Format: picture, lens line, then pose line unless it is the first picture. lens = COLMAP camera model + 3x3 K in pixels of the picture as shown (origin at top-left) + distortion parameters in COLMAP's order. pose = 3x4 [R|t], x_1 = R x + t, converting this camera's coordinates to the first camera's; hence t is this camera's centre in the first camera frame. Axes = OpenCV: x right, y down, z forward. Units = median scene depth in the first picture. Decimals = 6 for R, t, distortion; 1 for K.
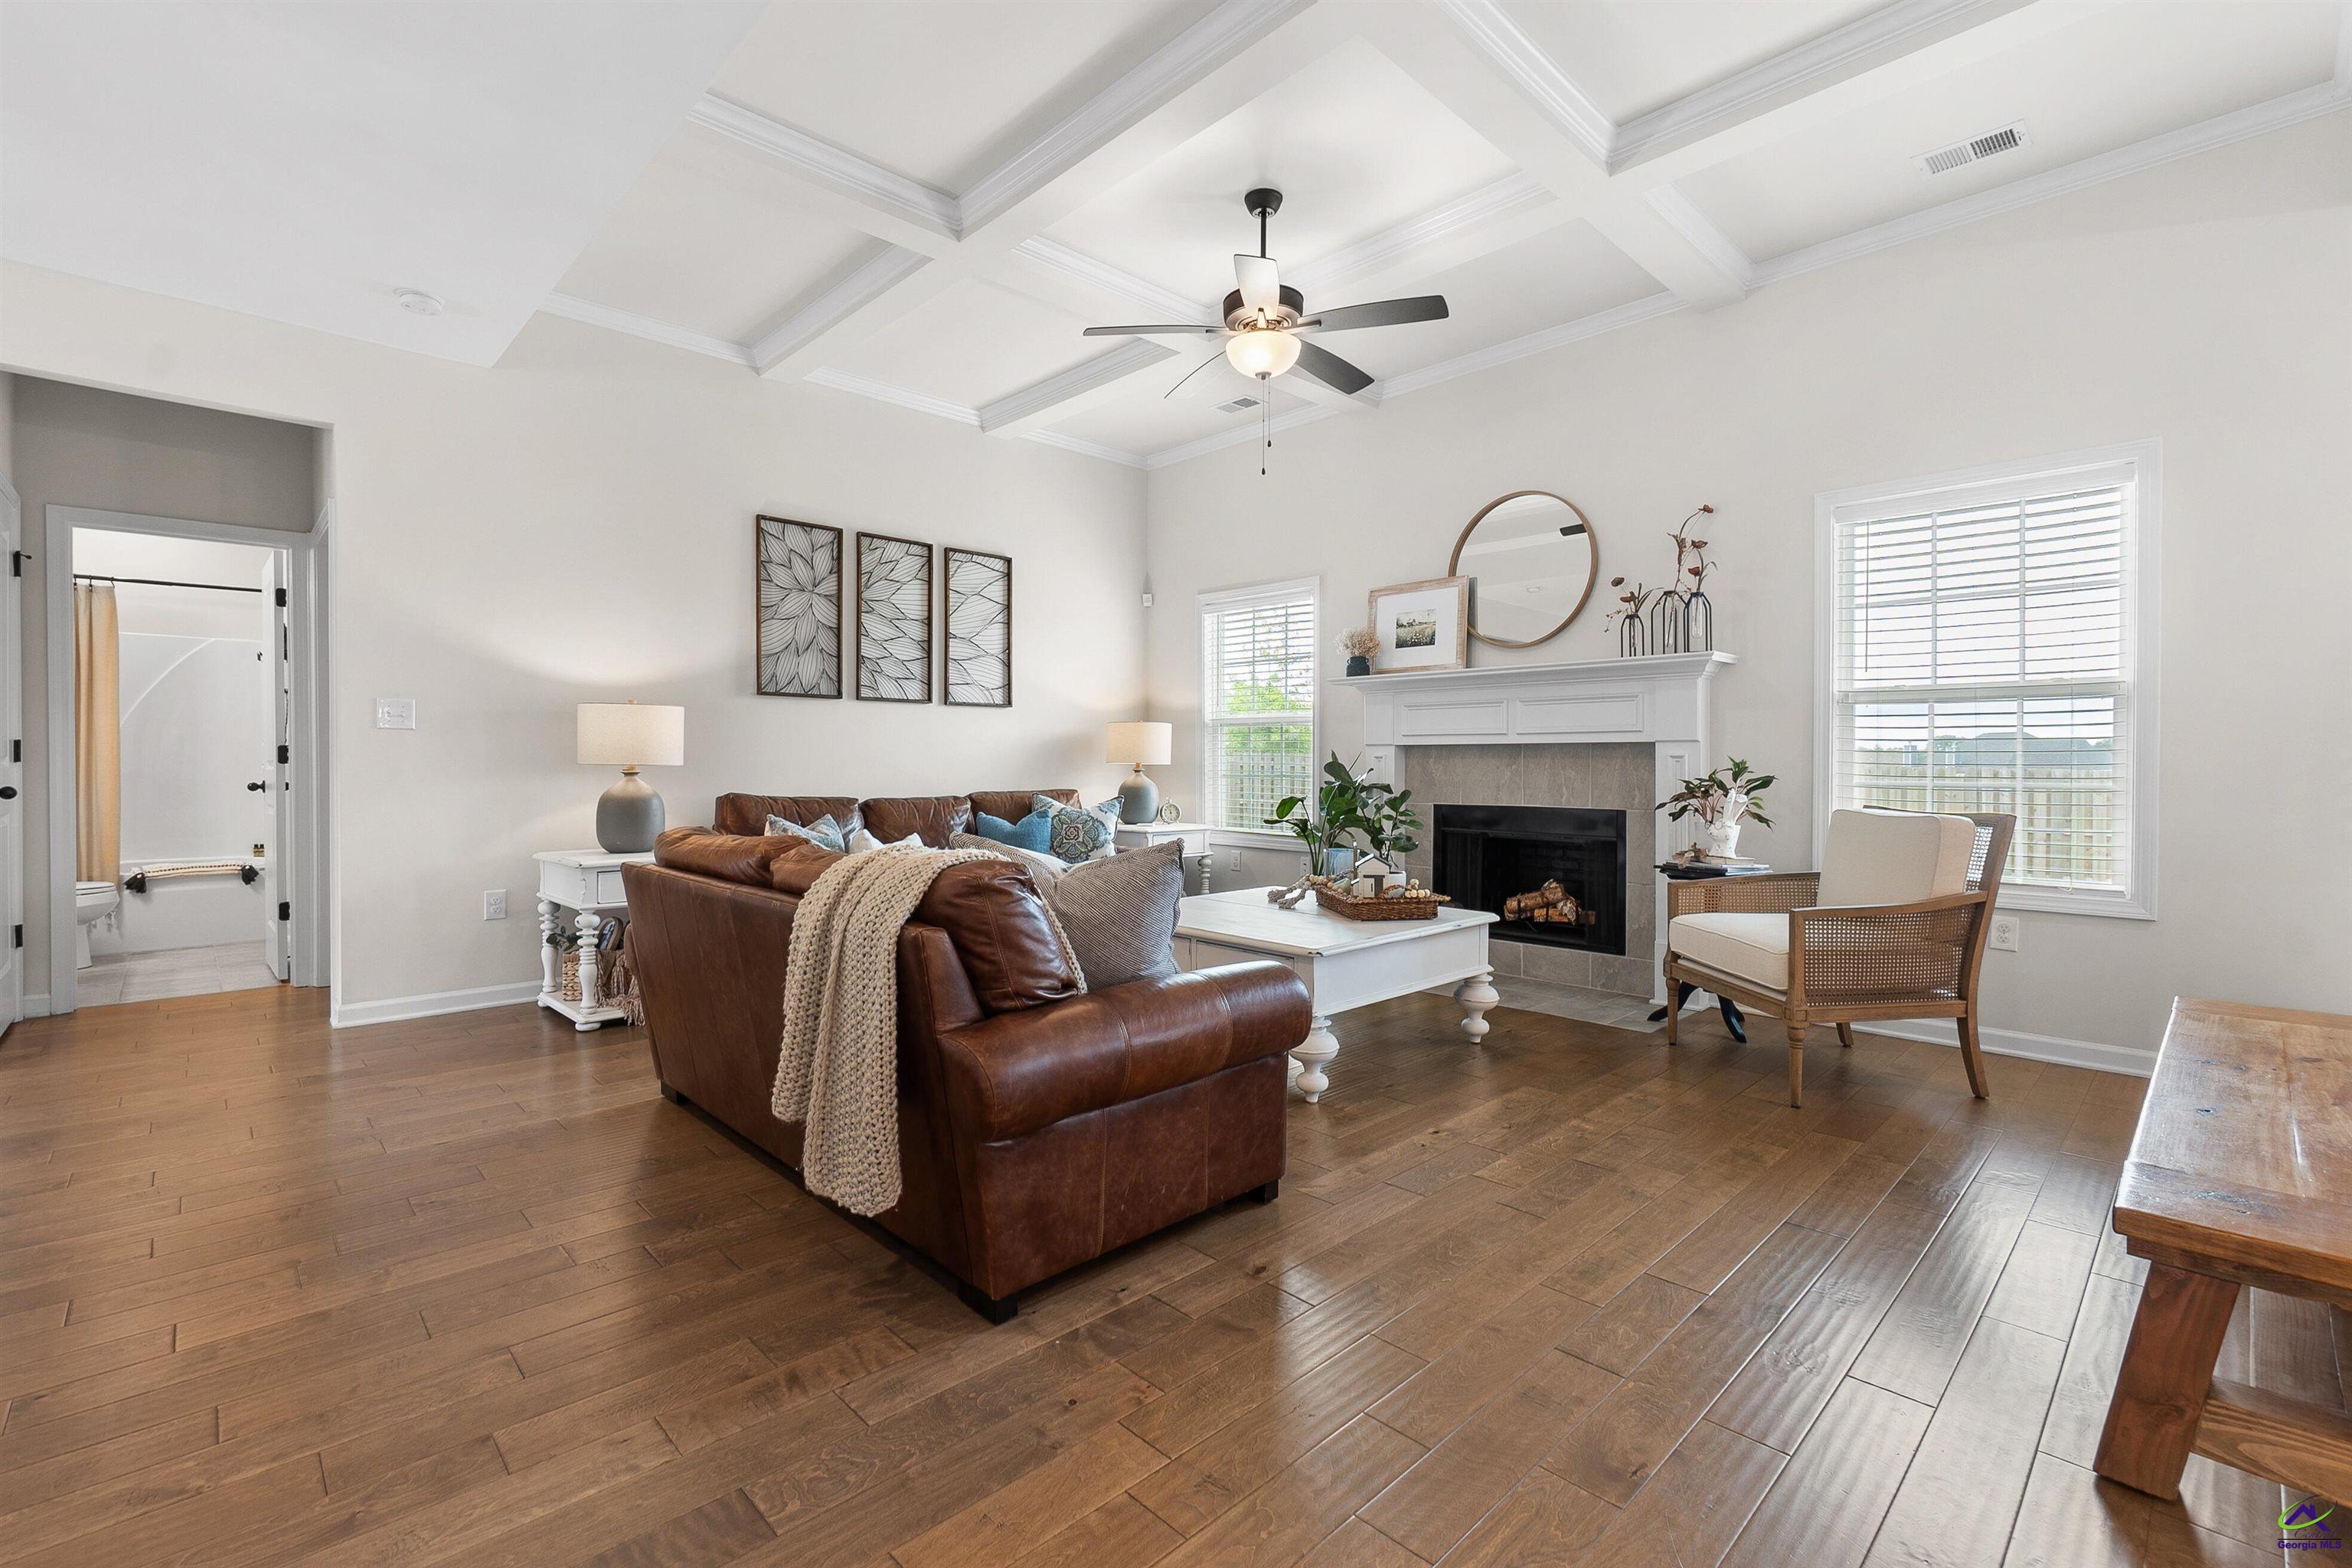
lens RADIAL K [[1030.5, 0, 1151.3], [0, 1030.5, 770.2], [0, 0, 1]] dist [0.000050, 0.000045]
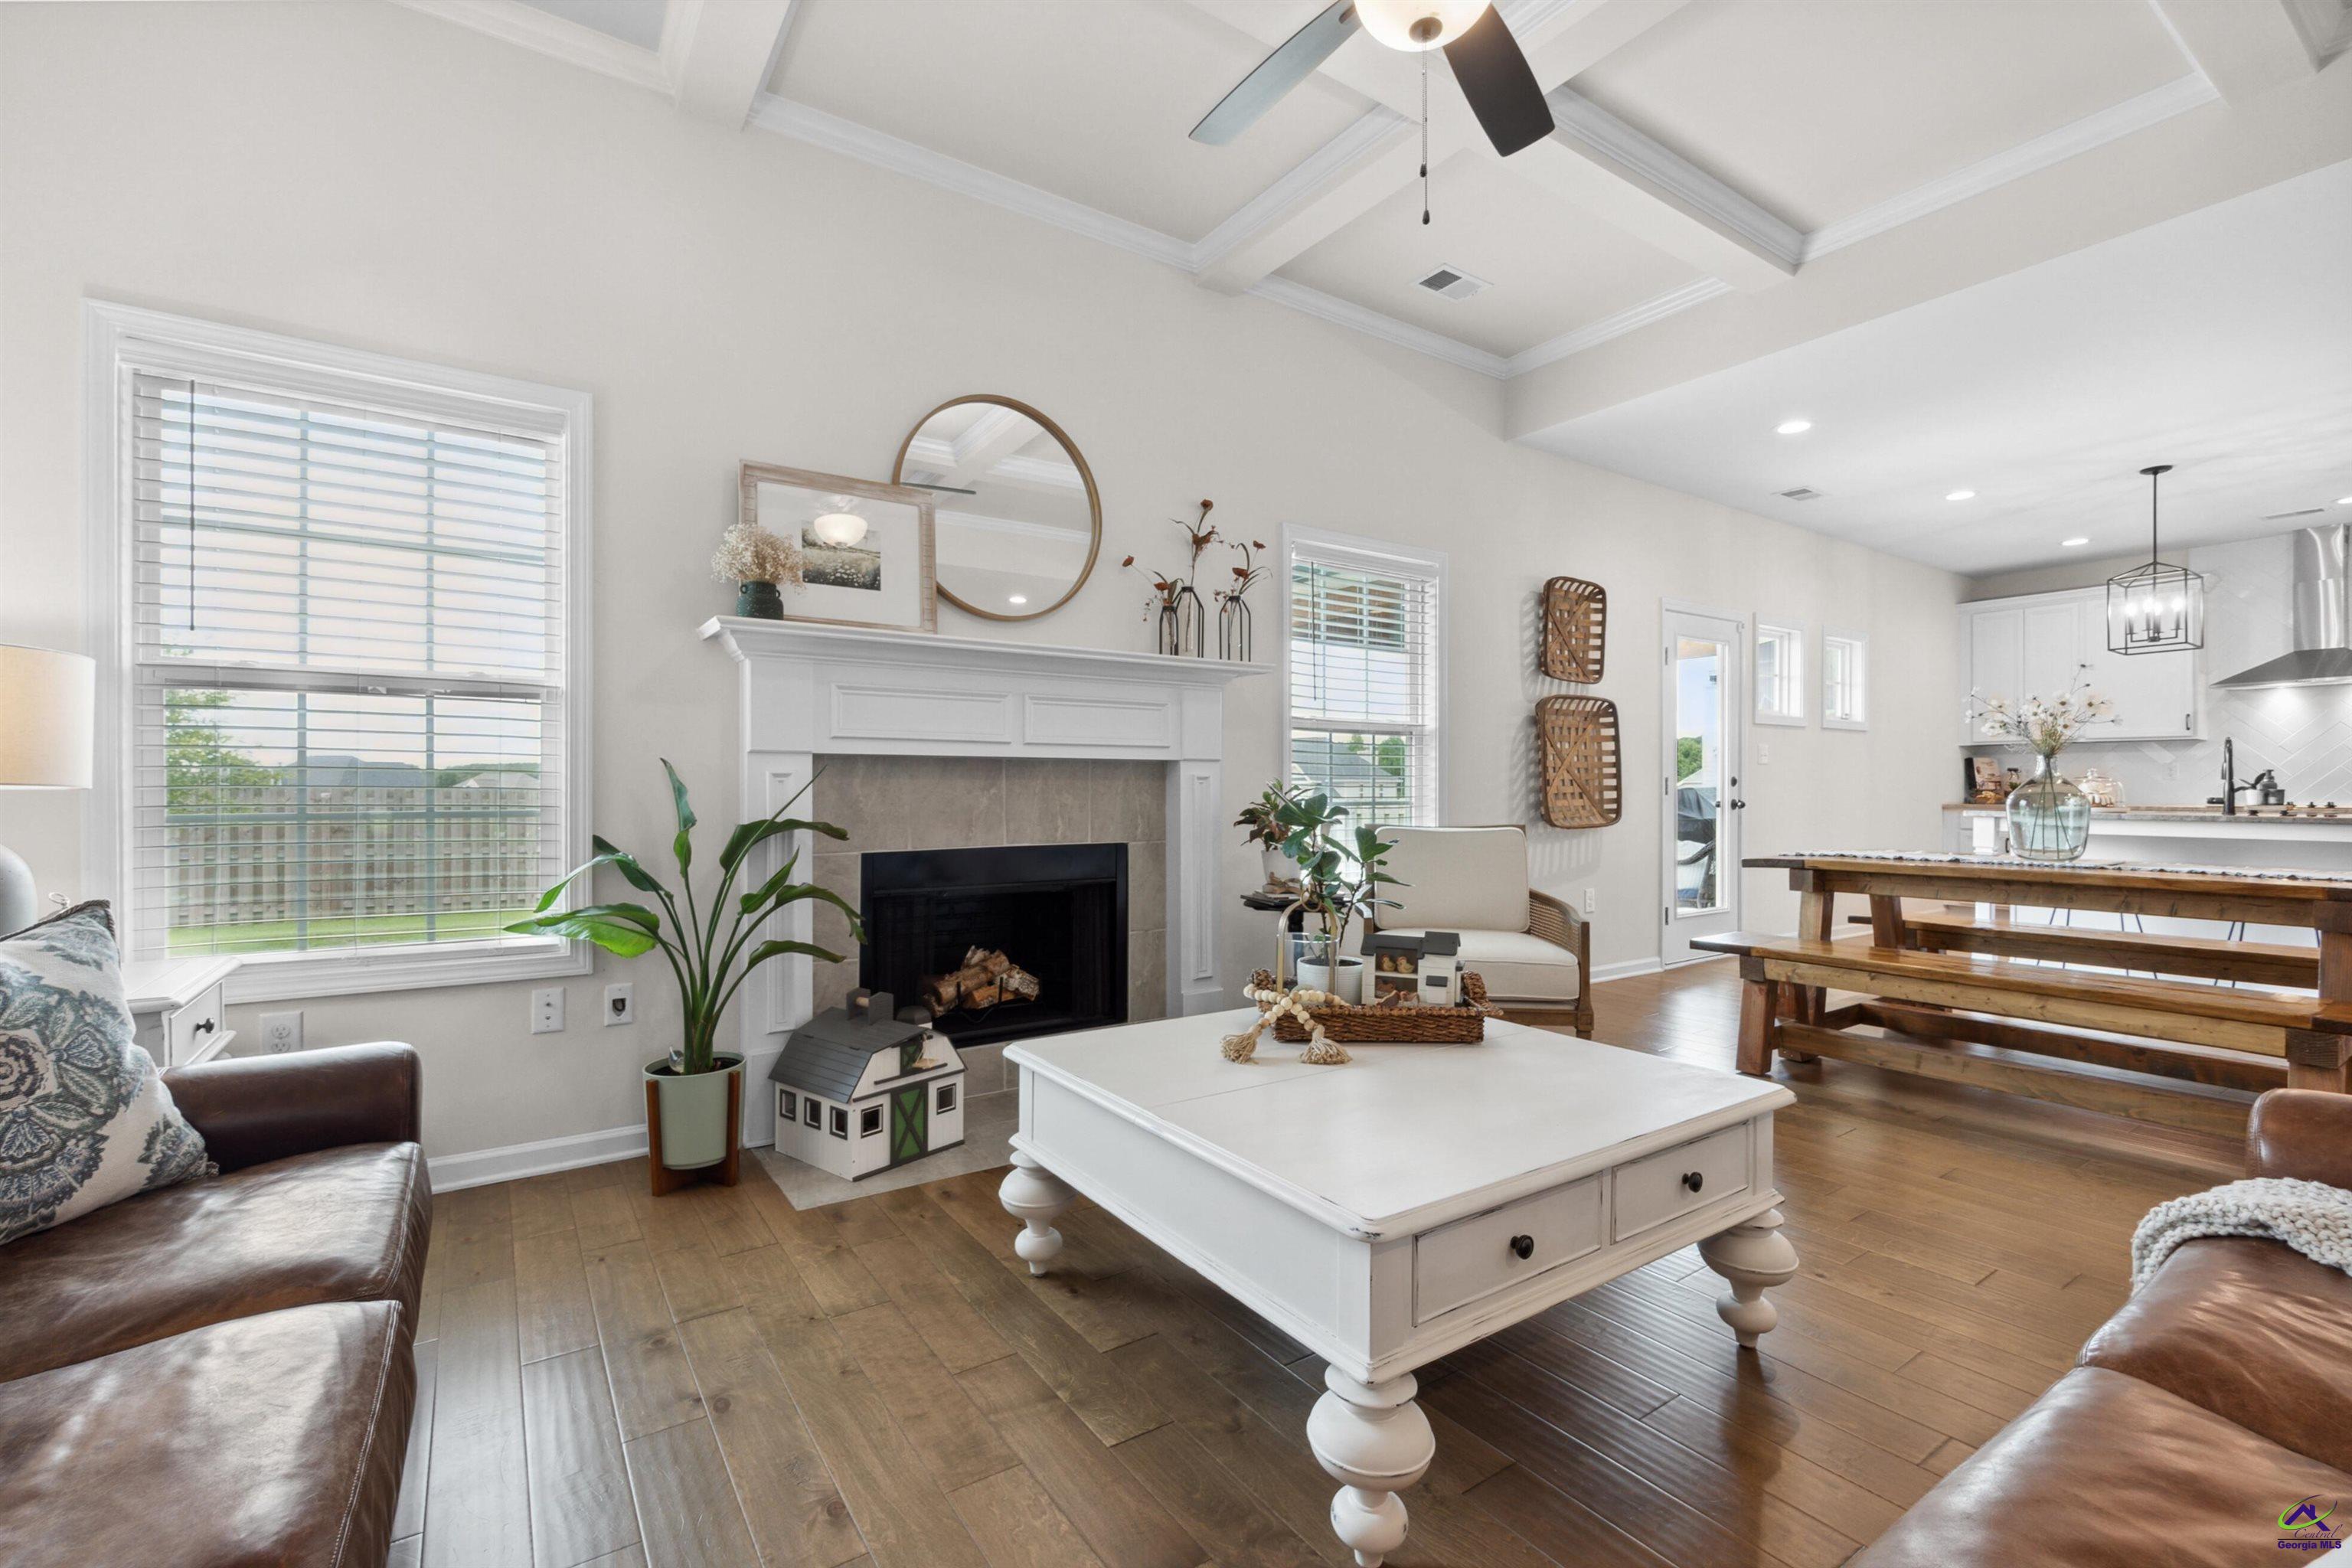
lens RADIAL K [[1023.6, 0, 1176.0], [0, 1023.6, 784.0], [0, 0, 1]] dist [0.000546, 0.000156]
pose [[0.153893, 0.001143, 0.988087, -0.286997], [0.007804, 0.999967, -0.002372, -0.004934], [-0.988057, 0.008076, 0.153879, 0.720527]]
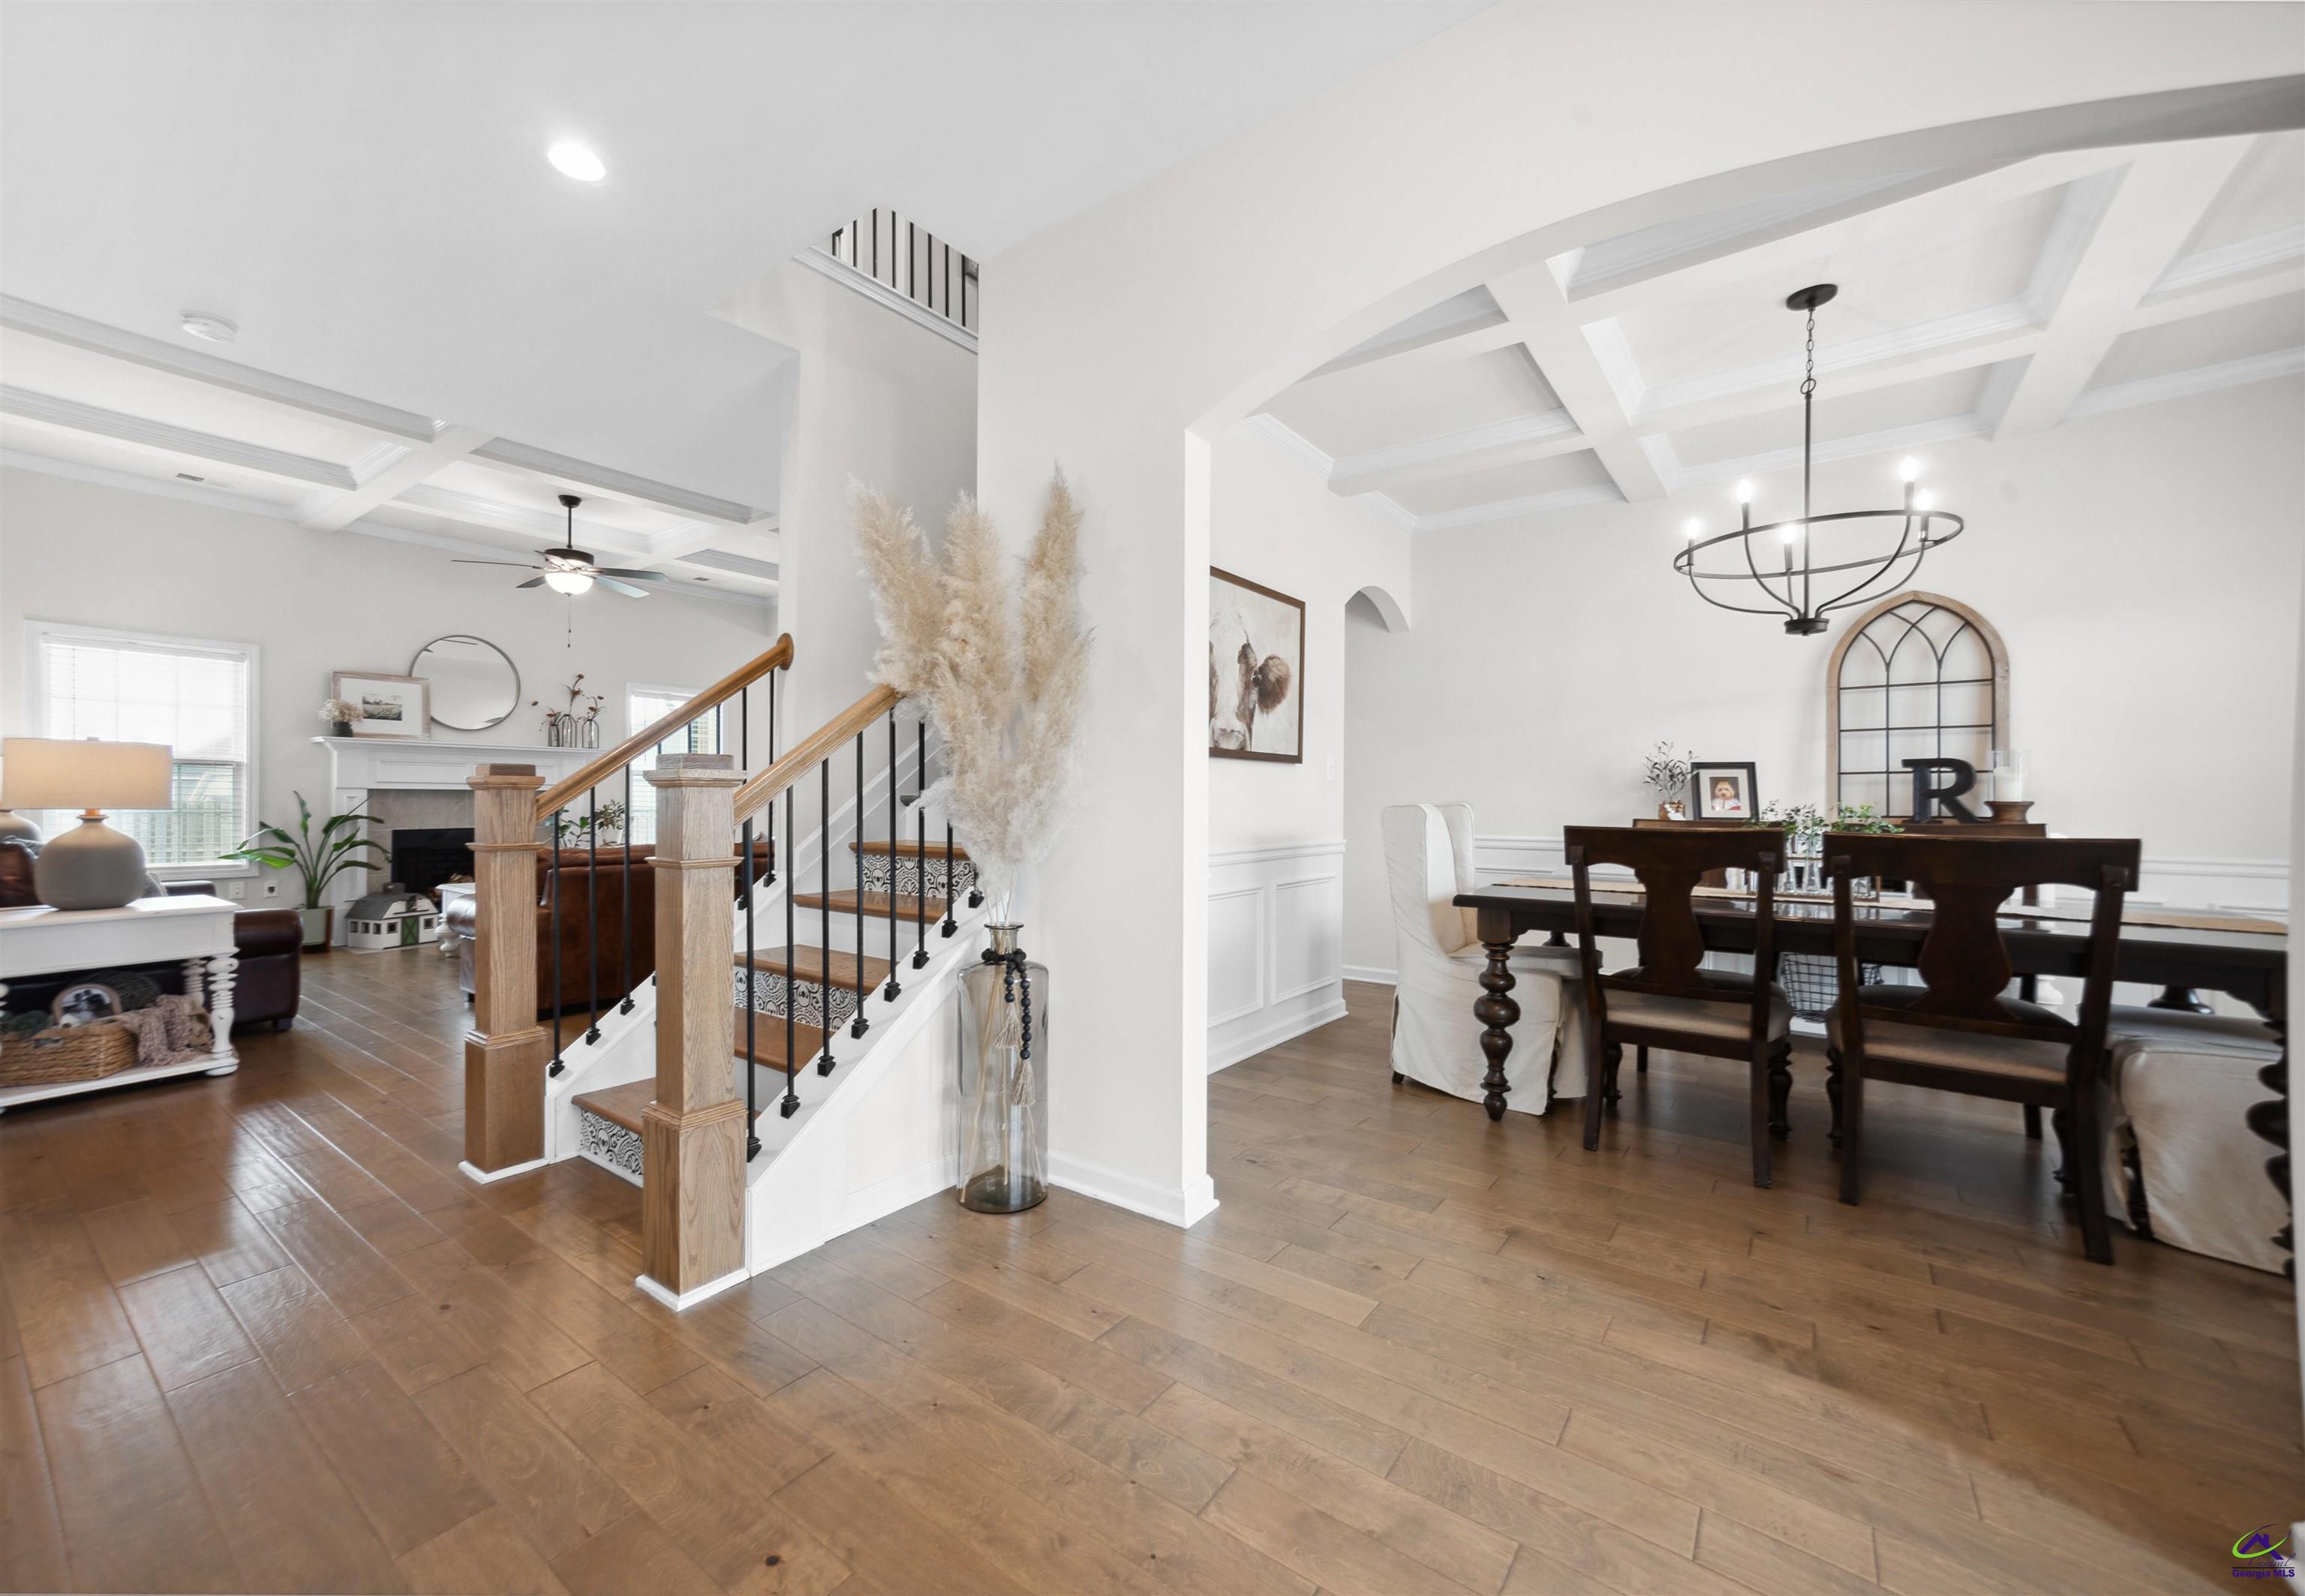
lens RADIAL K [[929.1, 0, 1096.8], [0, 929.1, 797.8], [0, 0, 1]] dist [-0.025557, 0.029904]
pose [[-0.155798, 0.000563, 0.987789, -1.150069], [0.002808, 0.999996, -0.000128, -0.009206], [-0.987785, 0.002754, -0.155799, 0.225390]]
